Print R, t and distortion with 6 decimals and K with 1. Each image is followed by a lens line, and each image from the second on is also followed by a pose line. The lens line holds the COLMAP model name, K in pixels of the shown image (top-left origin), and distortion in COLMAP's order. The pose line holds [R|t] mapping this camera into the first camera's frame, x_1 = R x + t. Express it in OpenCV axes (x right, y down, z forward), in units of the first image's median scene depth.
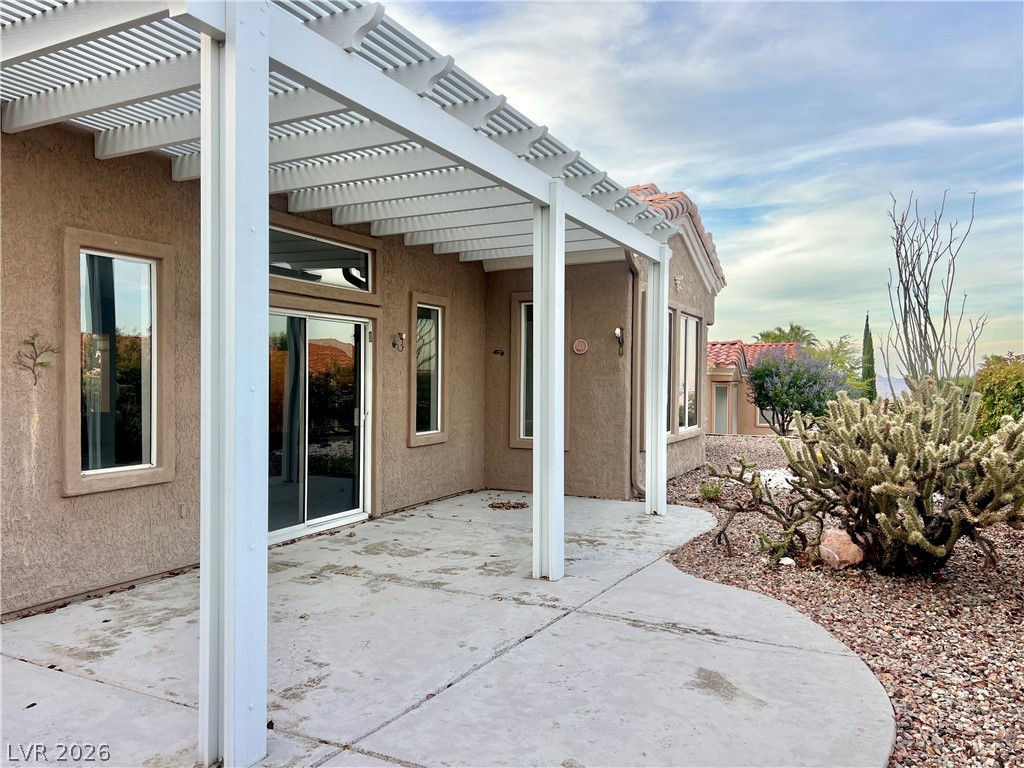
lens RADIAL K [[762.2, 0, 509.7], [0, 762.2, 385.7], [0, 0, 1]] dist [0.049887, -0.048464]
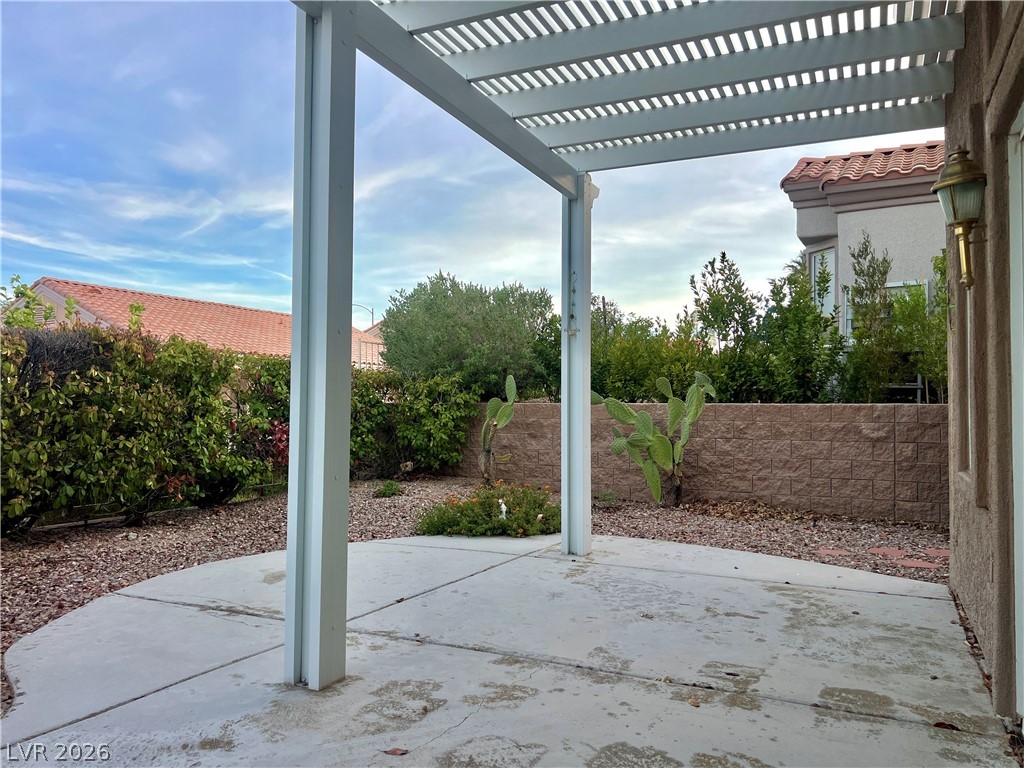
lens RADIAL K [[762.2, 0, 509.7], [0, 762.2, 385.7], [0, 0, 1]] dist [0.049887, -0.048464]
pose [[-0.999790, -0.011530, -0.016947, -0.077219], [-0.011171, 0.999715, -0.021099, 0.048788], [0.017185, -0.020905, -0.999634, 1.557385]]
